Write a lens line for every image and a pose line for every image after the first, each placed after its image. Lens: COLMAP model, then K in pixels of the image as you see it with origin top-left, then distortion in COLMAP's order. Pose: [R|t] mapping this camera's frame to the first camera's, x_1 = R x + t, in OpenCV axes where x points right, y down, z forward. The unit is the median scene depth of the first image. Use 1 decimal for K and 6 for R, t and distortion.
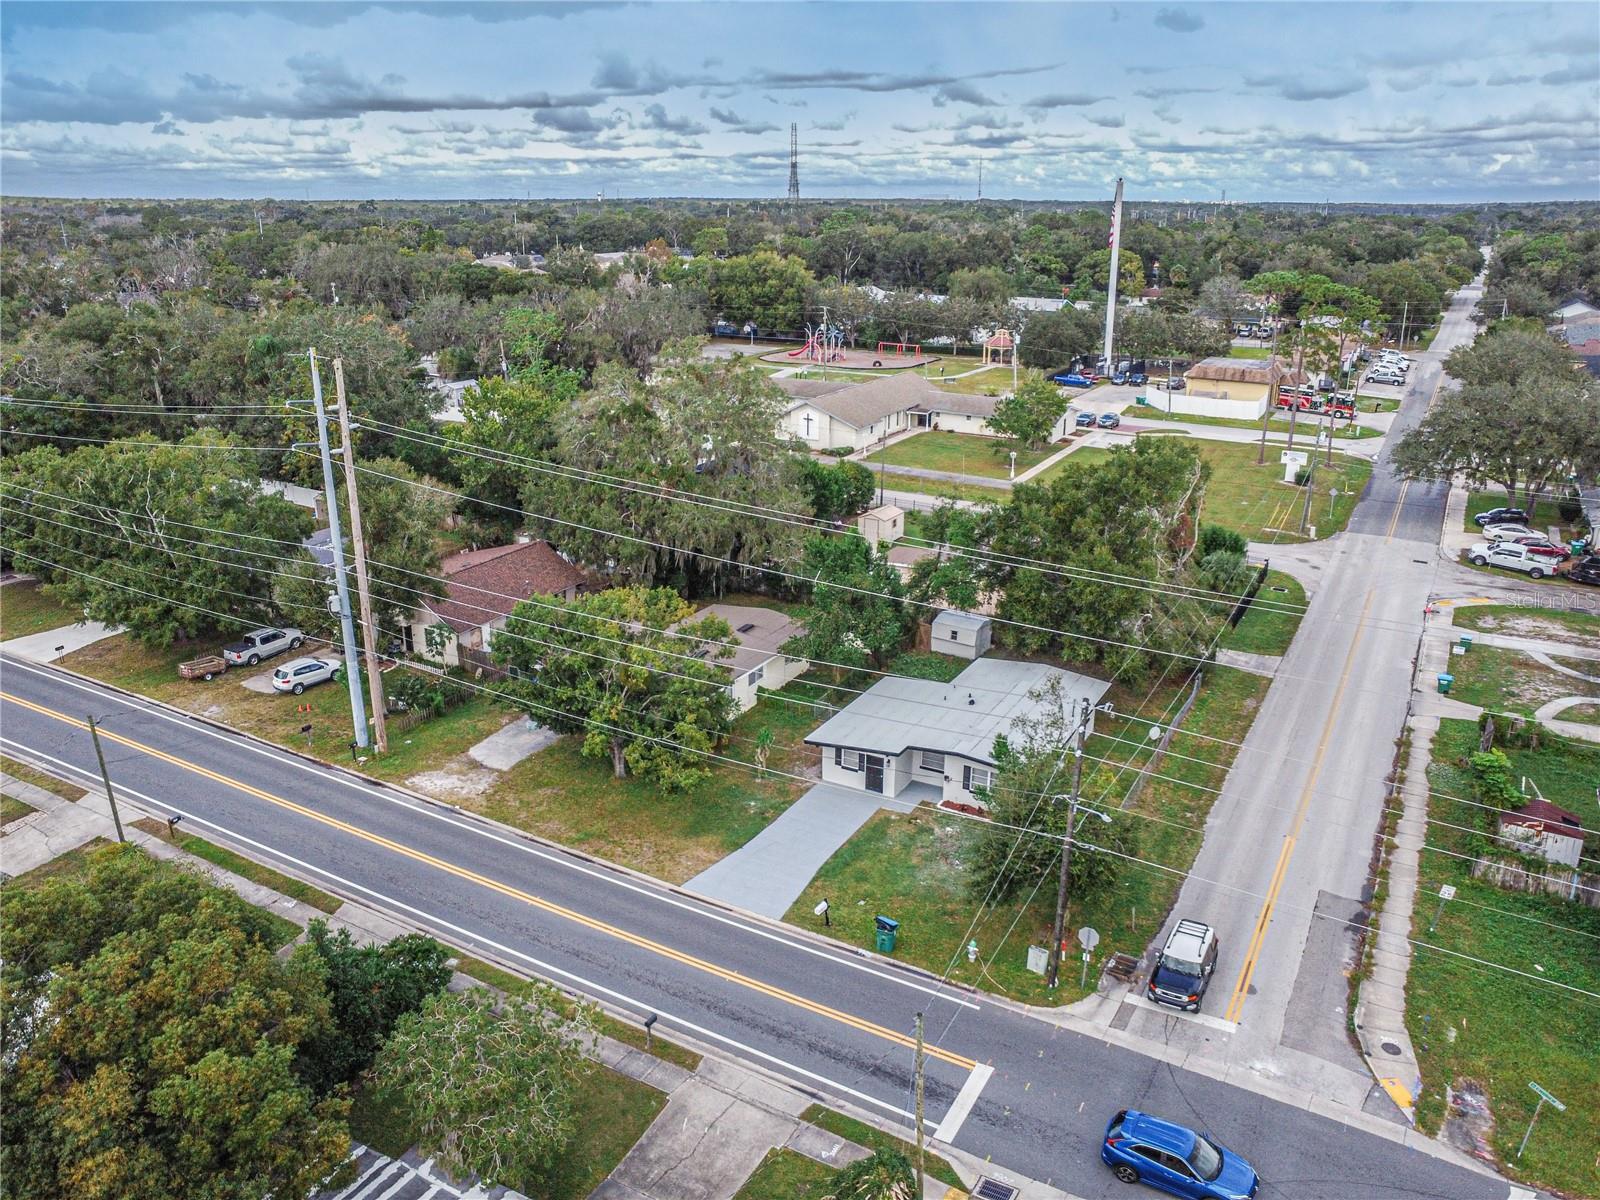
lens RADIAL K [[1193.8, 0, 799.0], [0, 1193.8, 595.9], [0, 0, 1]] dist [-0.160547, 0.238081]
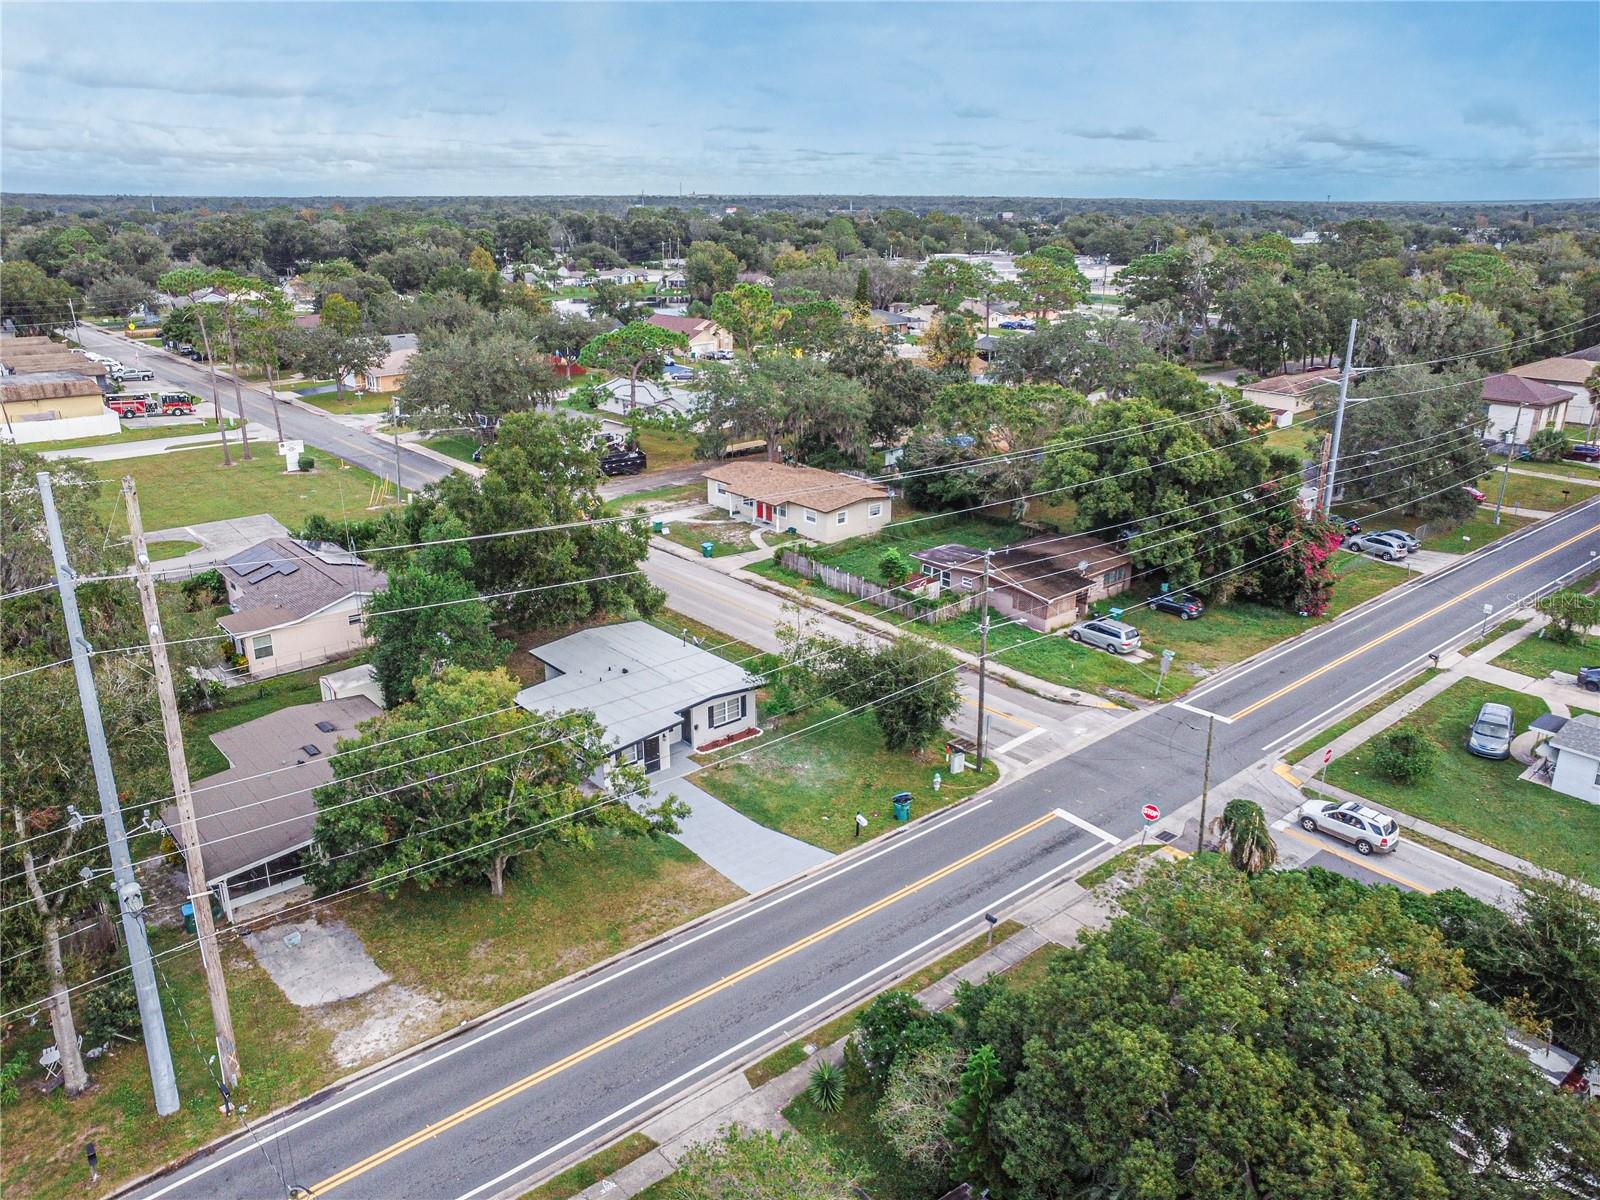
lens RADIAL K [[1193.8, 0, 799.0], [0, 1193.8, 595.9], [0, 0, 1]] dist [-0.160547, 0.238081]
pose [[0.328028, -0.308412, 0.892905, -0.858985], [0.301855, 0.929872, 0.210288, -0.175247], [-0.895143, 0.200548, 0.398119, 0.498530]]
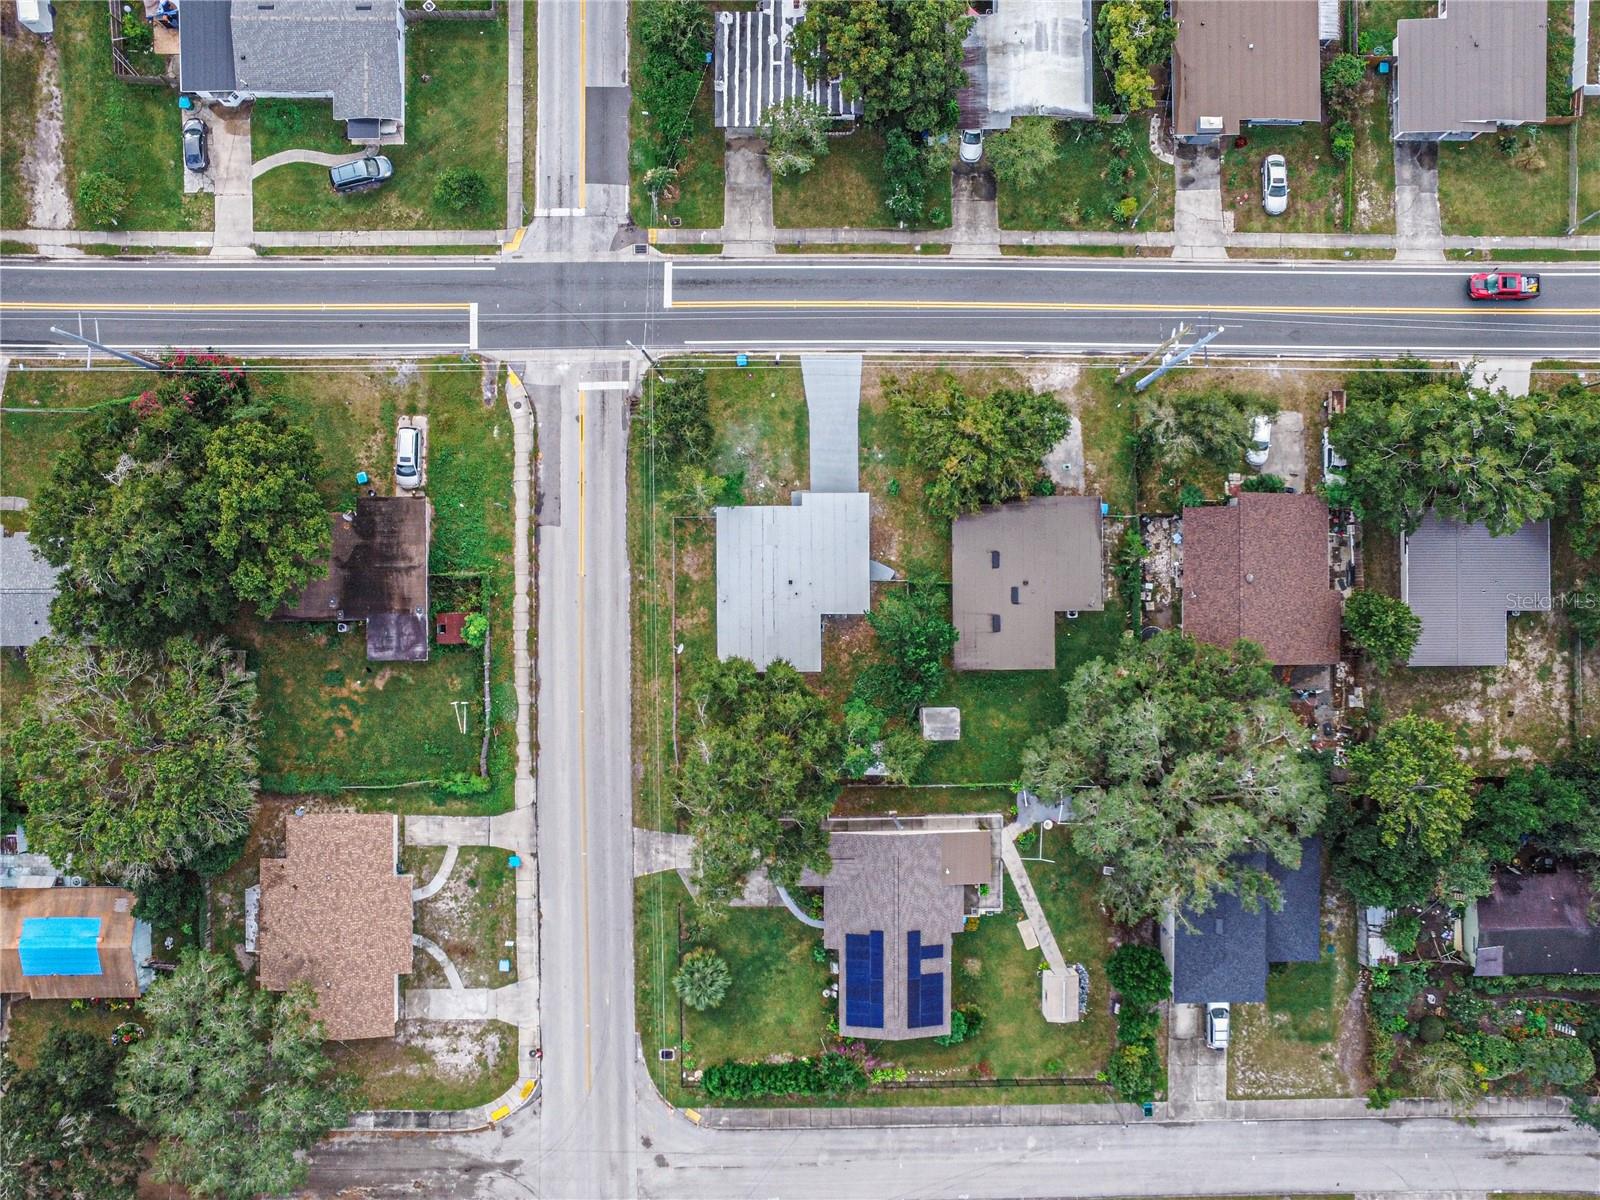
lens RADIAL K [[1193.8, 0, 799.0], [0, 1193.8, 595.9], [0, 0, 1]] dist [-0.160547, 0.238081]
pose [[-0.865630, 0.500478, -0.014383, 0.194242], [-0.175253, -0.275960, 0.945057, -1.544471], [0.469011, 0.820590, 0.326590, 0.625411]]
